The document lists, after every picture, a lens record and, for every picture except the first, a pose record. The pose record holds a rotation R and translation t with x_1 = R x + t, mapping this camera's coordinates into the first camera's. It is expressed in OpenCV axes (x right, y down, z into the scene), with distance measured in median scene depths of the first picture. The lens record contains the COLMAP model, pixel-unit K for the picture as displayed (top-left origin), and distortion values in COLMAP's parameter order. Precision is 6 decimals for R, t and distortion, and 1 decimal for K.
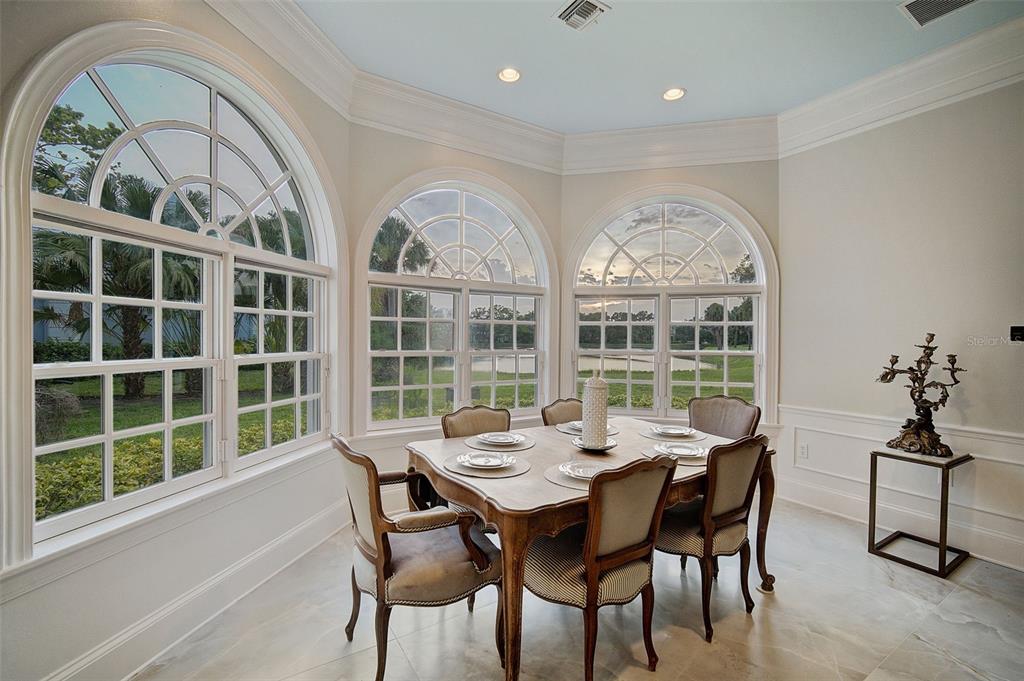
lens RADIAL K [[440.5, 0, 514.6], [0, 440.5, 341.2], [0, 0, 1]] dist [0.000844, -0.000227]
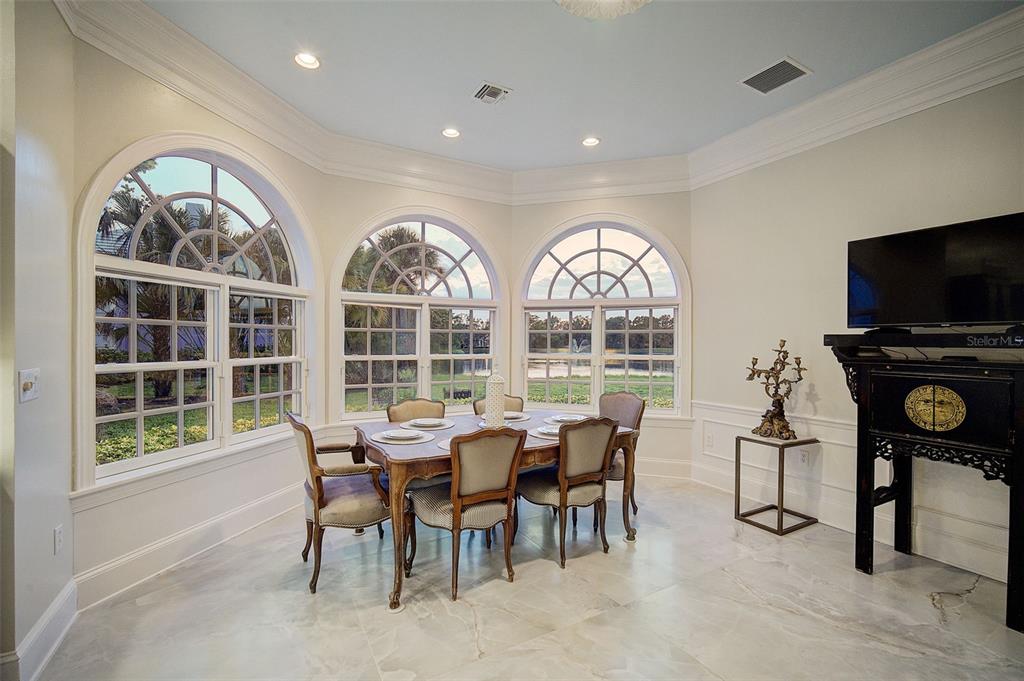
lens RADIAL K [[447.5, 0, 513.4], [0, 447.5, 343.9], [0, 0, 1]] dist [-0.001823, 0.000076]
pose [[0.998800, -0.004994, -0.048716, 0.261813], [0.004745, 0.999975, -0.005239, -0.003612], [0.048741, 0.005001, 0.998799, -0.287026]]
